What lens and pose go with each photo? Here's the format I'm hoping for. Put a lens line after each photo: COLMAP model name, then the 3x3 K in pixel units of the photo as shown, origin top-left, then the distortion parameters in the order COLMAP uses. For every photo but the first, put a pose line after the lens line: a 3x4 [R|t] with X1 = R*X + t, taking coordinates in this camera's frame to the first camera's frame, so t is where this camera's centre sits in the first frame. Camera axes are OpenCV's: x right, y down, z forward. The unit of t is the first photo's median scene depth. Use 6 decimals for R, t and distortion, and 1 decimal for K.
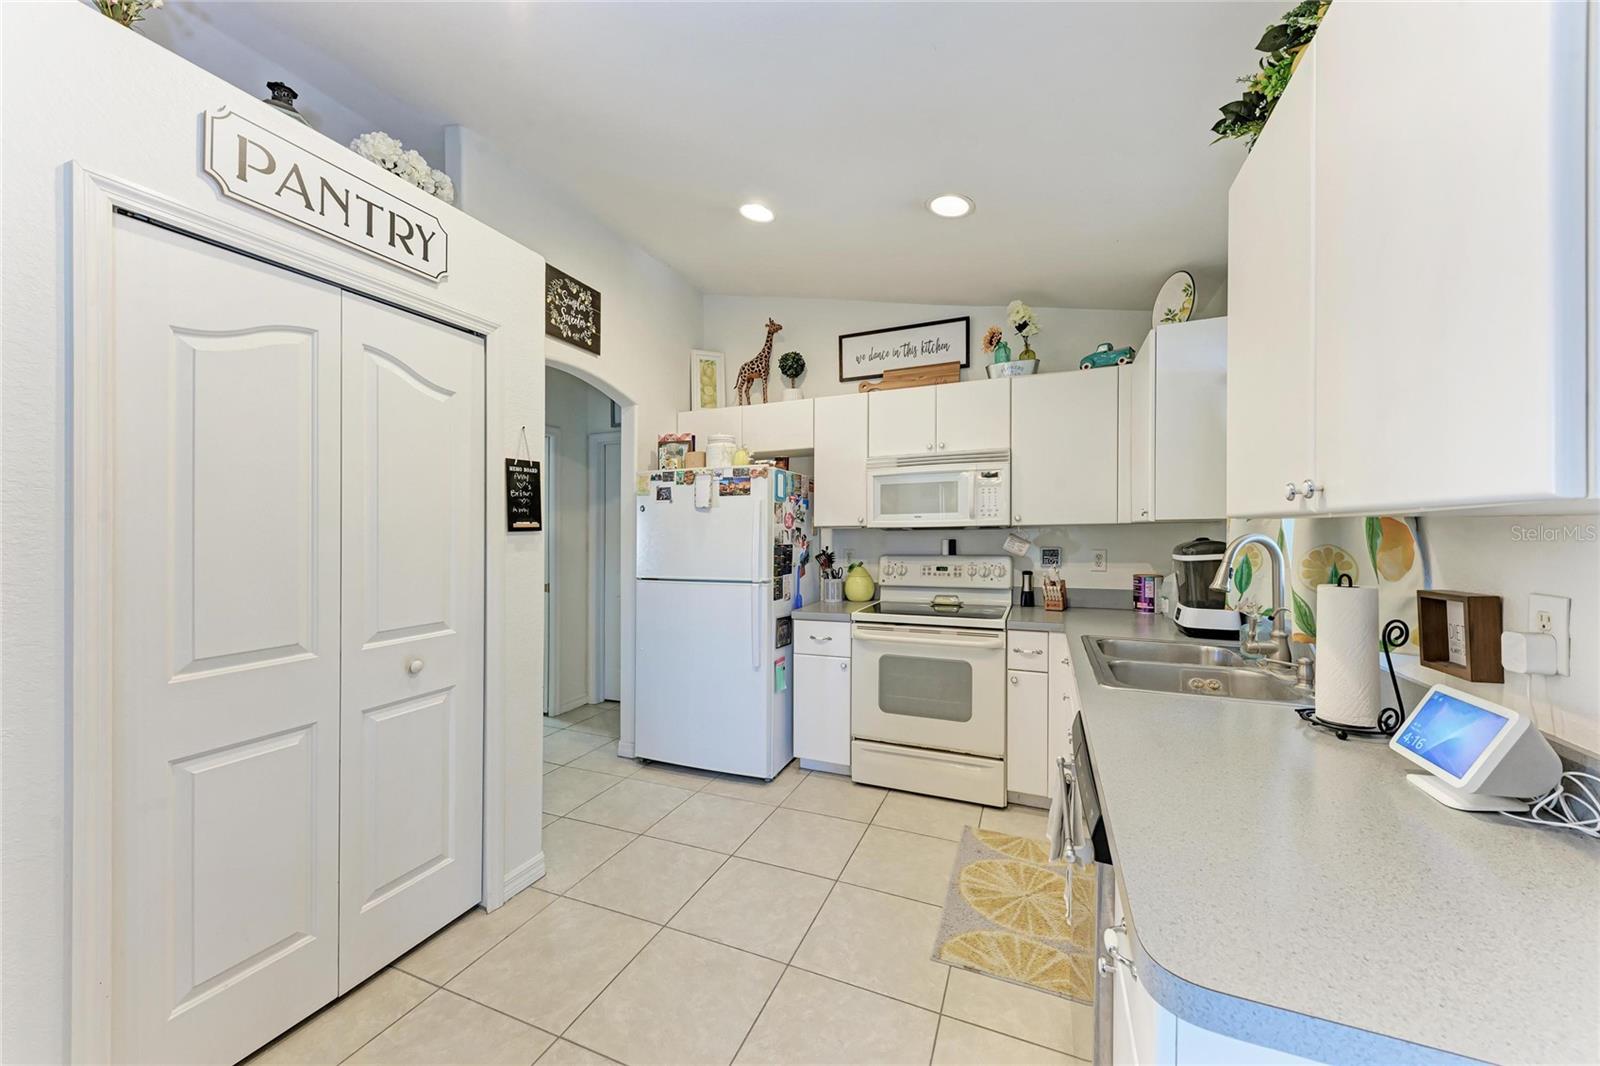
lens RADIAL K [[567.5, 0, 803.6], [0, 567.5, 533.5], [0, 0, 1]] dist [0.014251, -0.005701]
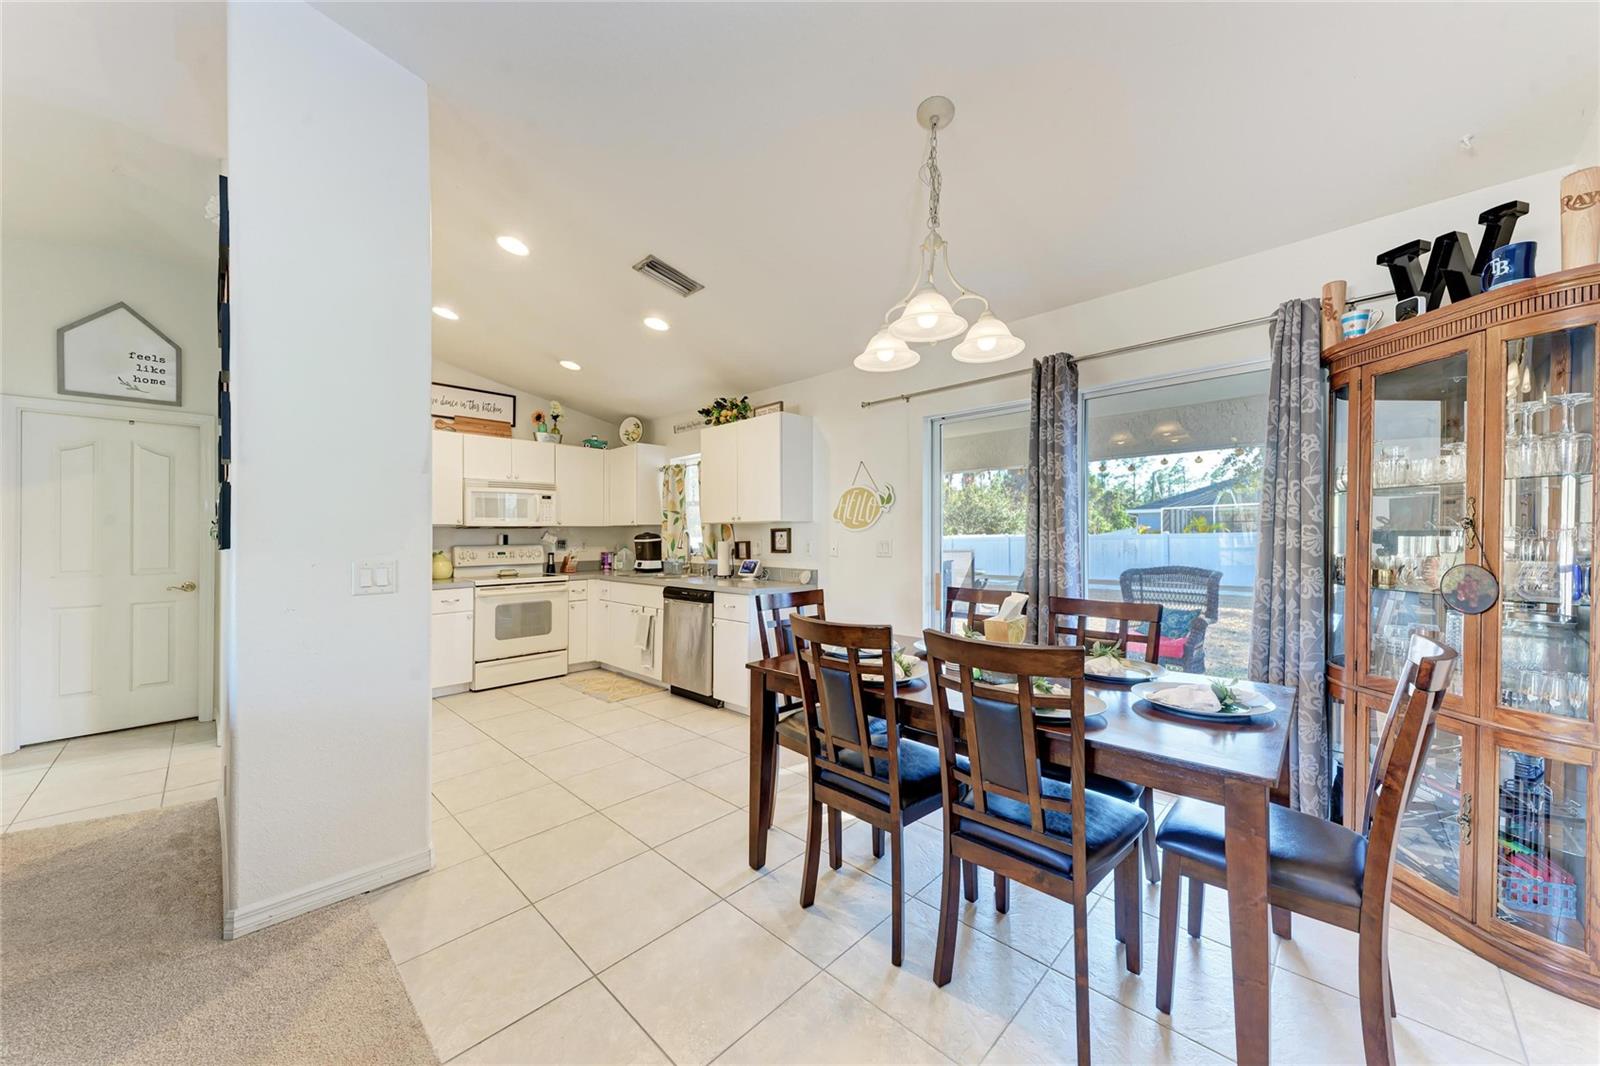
lens RADIAL K [[578.8, 0, 794.8], [0, 578.8, 530.6], [0, 0, 1]] dist [0.019213, -0.005682]
pose [[0.376290, 0.015052, 0.926380, -1.027321], [0.005706, 0.999811, -0.018563, 0.037314], [-0.926484, 0.012271, 0.376133, -0.386072]]
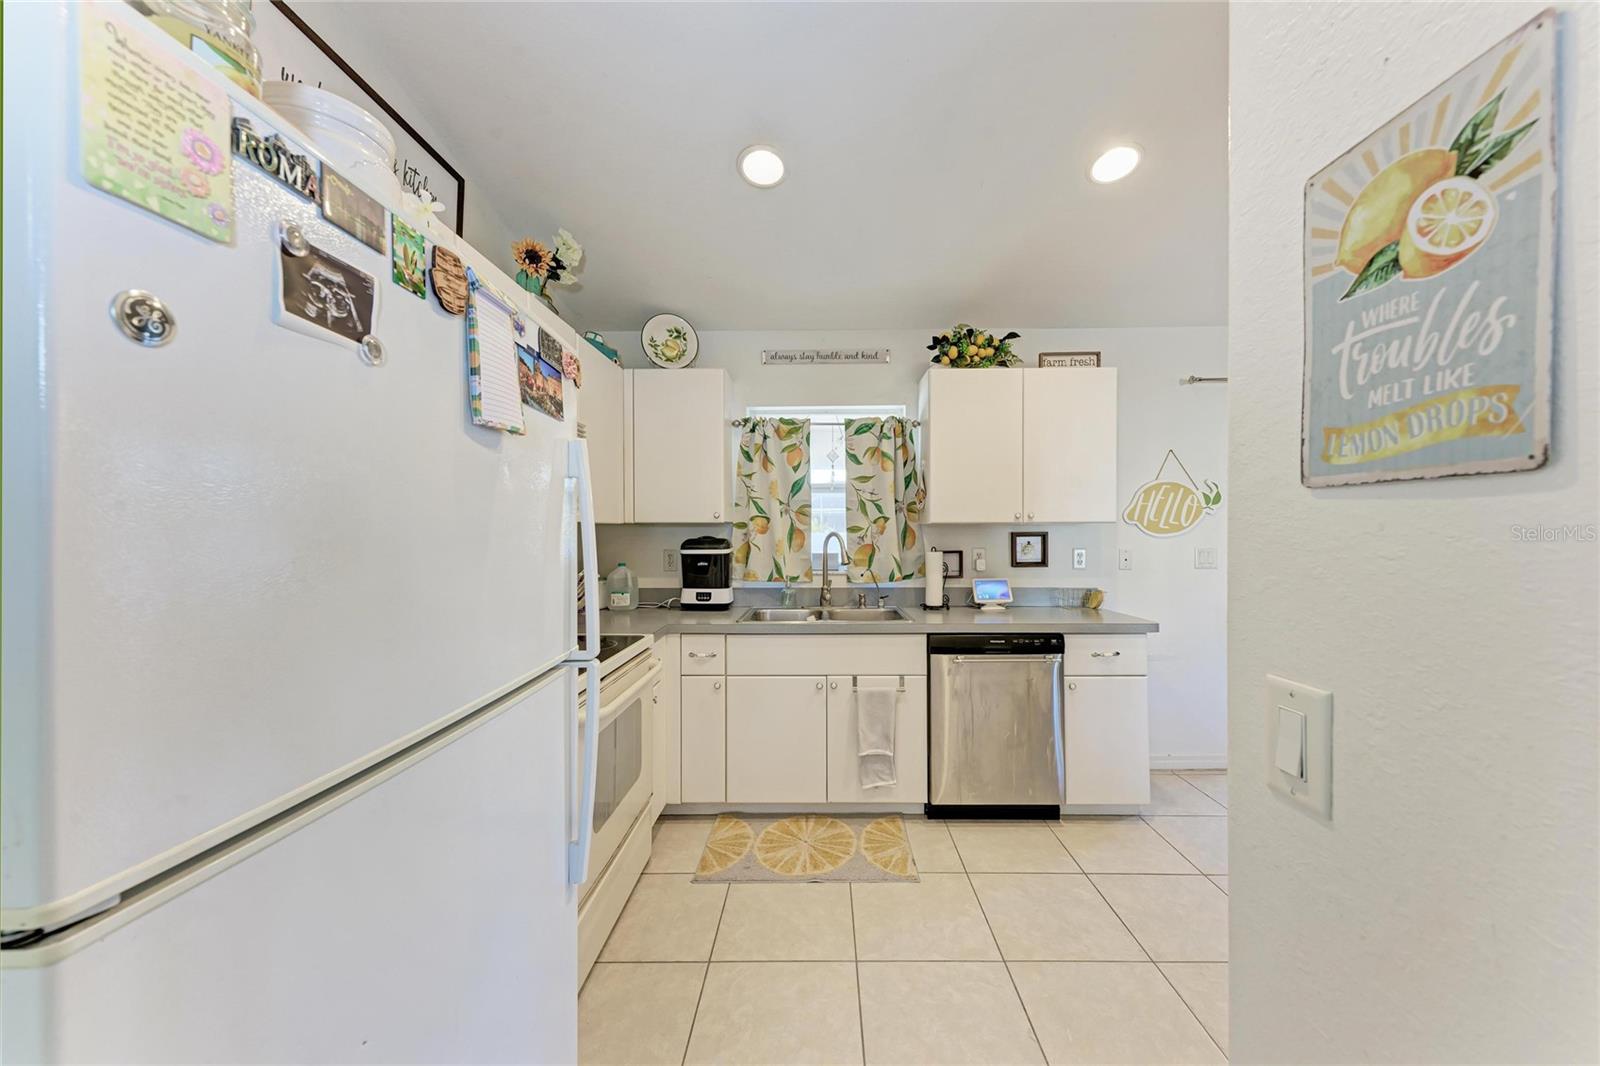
lens RADIAL K [[576.2, 0, 821.8], [0, 576.2, 535.7], [0, 0, 1]] dist [0.014872, -0.000004]
pose [[-0.381445, 0.002321, 0.924389, -0.483235], [0.008906, 0.999960, 0.001165, 0.005732], [-0.924349, 0.008677, -0.381450, 0.959523]]
